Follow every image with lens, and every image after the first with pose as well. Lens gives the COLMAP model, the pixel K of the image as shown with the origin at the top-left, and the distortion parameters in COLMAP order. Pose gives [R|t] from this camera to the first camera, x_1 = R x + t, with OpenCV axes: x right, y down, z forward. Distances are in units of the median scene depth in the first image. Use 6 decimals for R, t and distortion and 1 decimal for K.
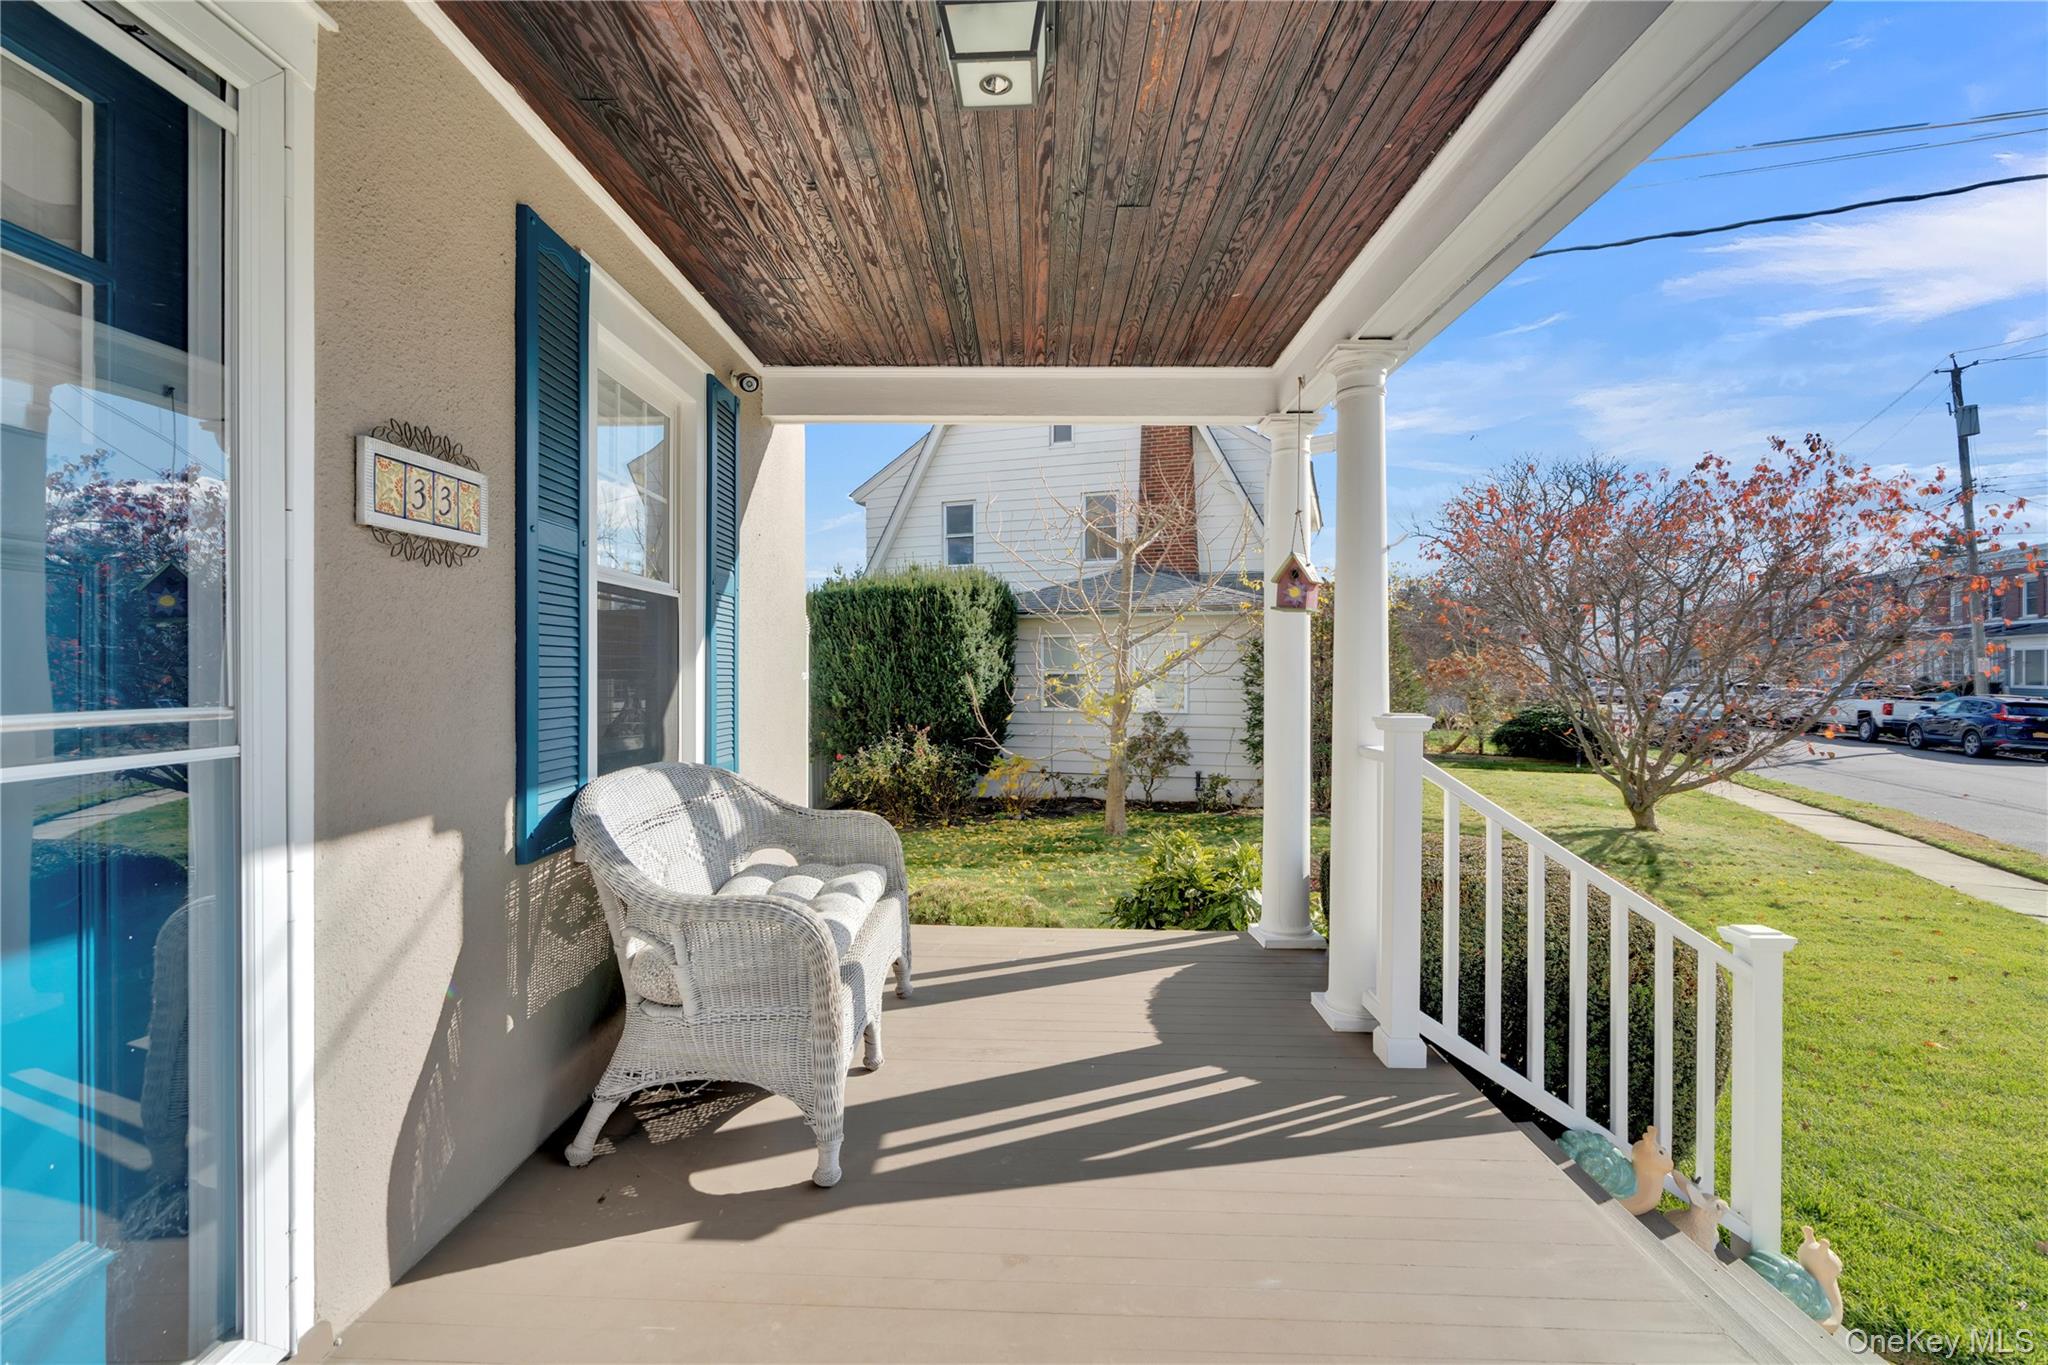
lens RADIAL K [[931.5, 0, 1024.0], [0, 931.5, 675.6], [0, 0, 1]] dist [0.000029, -0.000023]
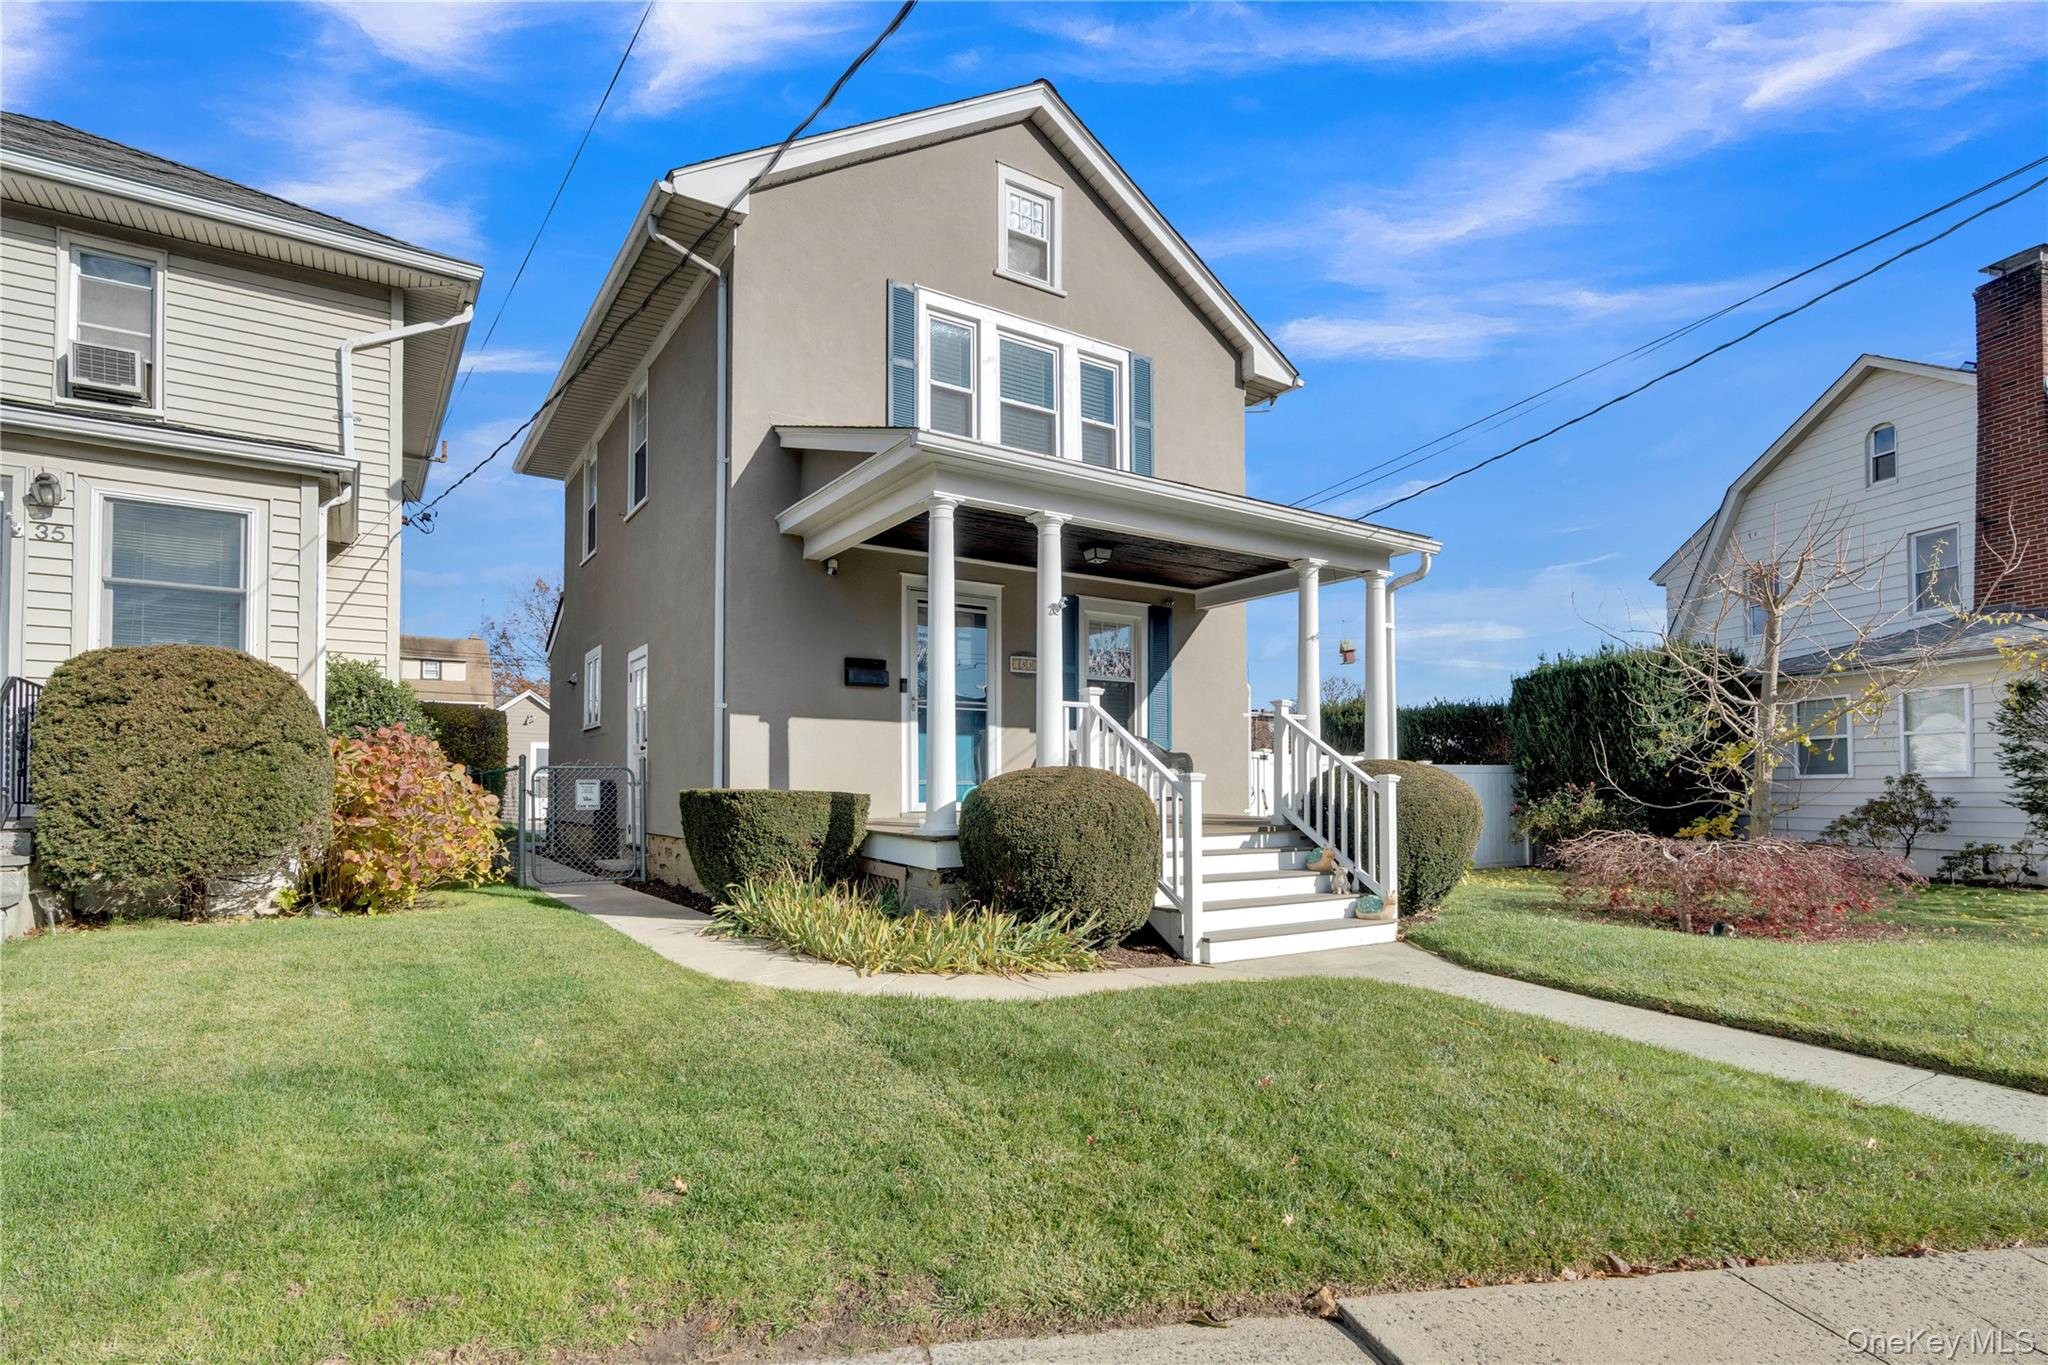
lens RADIAL K [[1032.2, 0, 1036.1], [0, 1032.2, 766.4], [0, 0, 1]] dist [-0.004205, 0.002103]
pose [[0.567074, -0.022758, -0.823352, 0.539478], [-0.002582, 0.999564, -0.029408, 0.070741], [0.823663, 0.018803, 0.566768, -0.287566]]
